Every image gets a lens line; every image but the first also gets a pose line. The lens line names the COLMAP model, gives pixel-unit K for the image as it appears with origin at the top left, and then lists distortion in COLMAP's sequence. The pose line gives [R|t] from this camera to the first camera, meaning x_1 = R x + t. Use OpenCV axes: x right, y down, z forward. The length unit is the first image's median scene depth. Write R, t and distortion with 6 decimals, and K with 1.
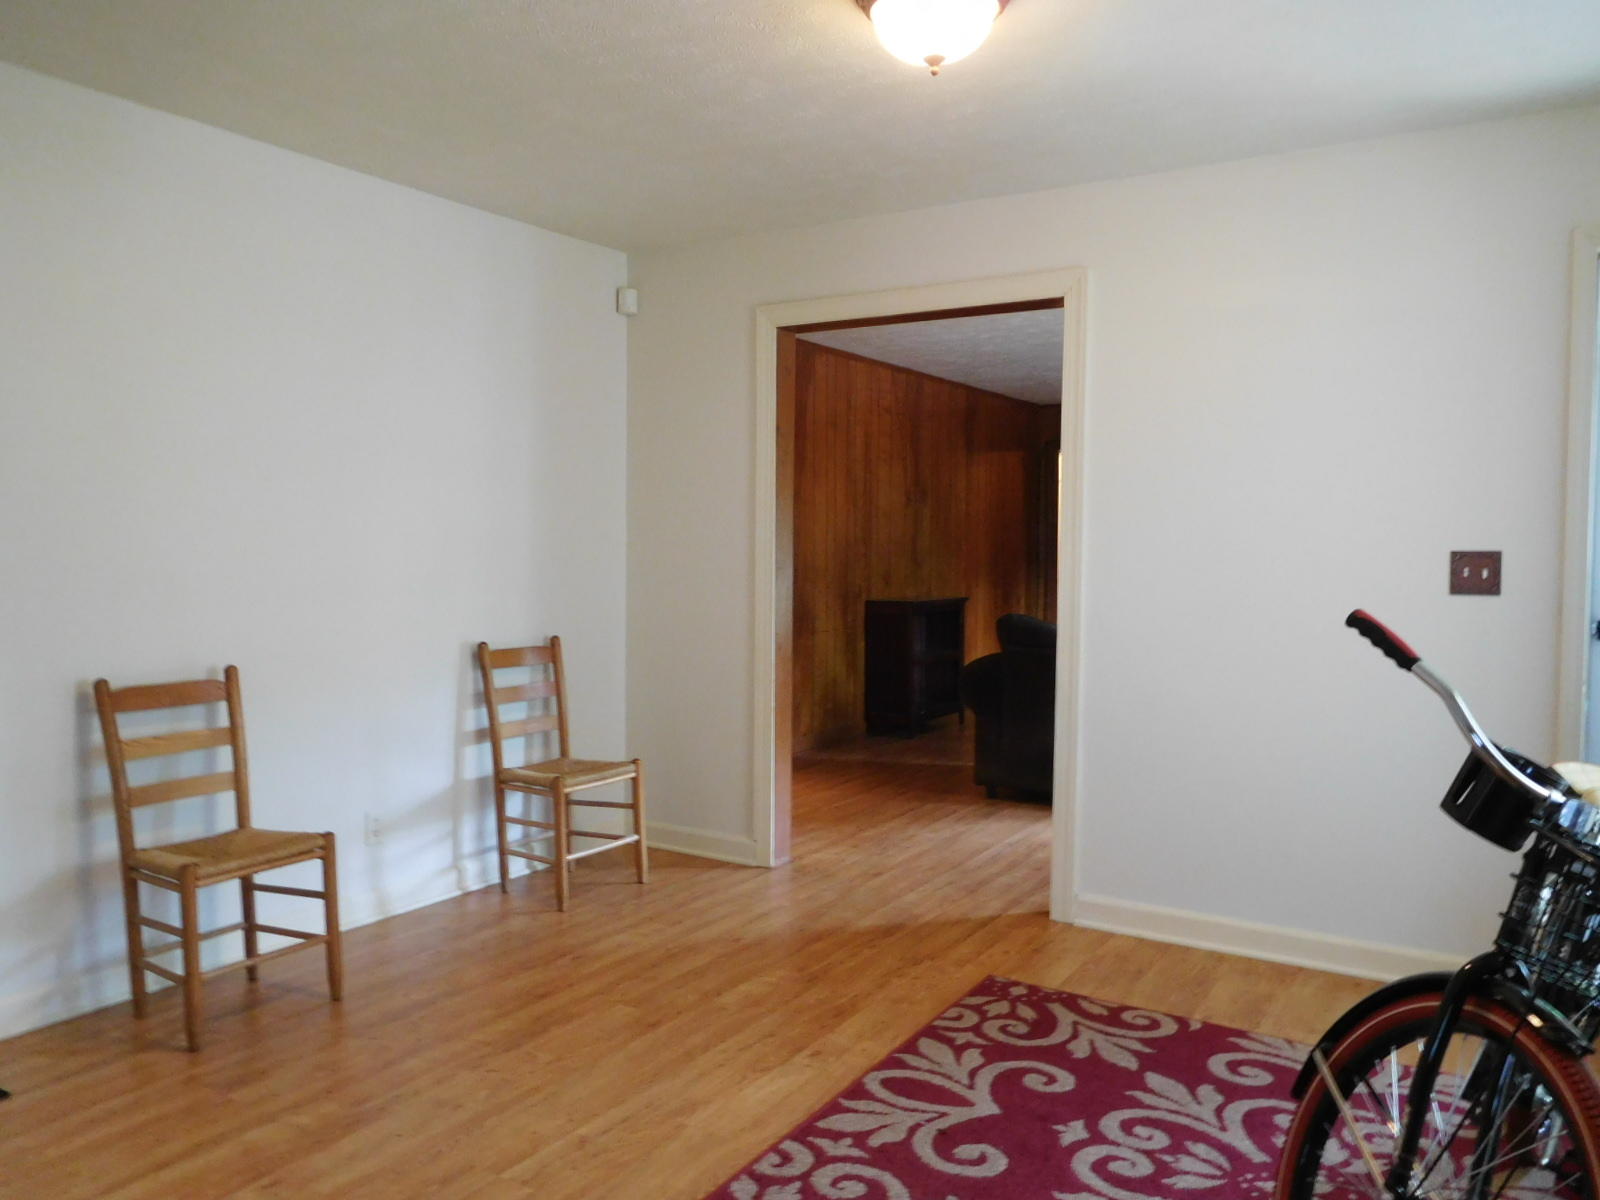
lens RADIAL K [[1210.3, 0, 800.0], [0, 1210.3, 600.0], [0, 0, 1]] dist [-0.014090, 0.004808]
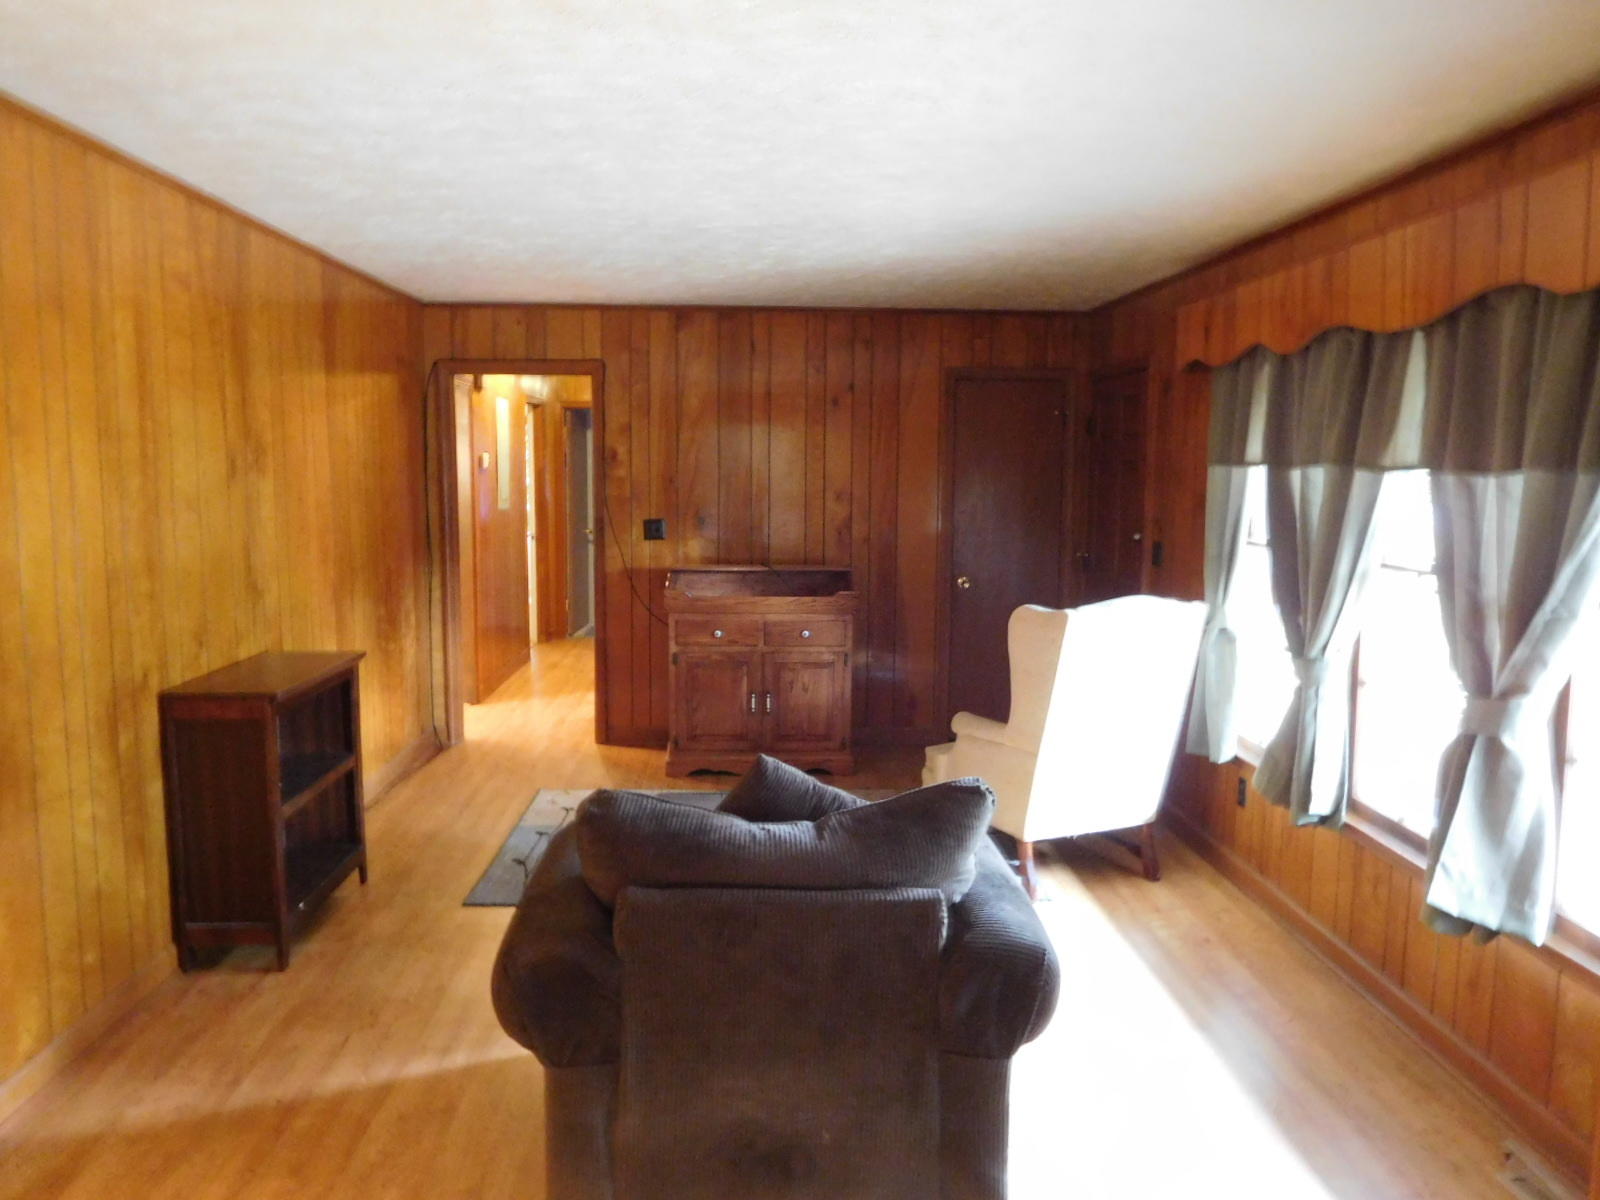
lens RADIAL K [[1210.3, 0, 800.0], [0, 1210.3, 600.0], [0, 0, 1]] dist [-0.014090, 0.004808]
pose [[0.831884, -0.060264, 0.551668, 0.005613], [0.025231, 0.997165, 0.070884, -0.060746], [-0.554376, -0.045048, 0.831047, 0.474164]]
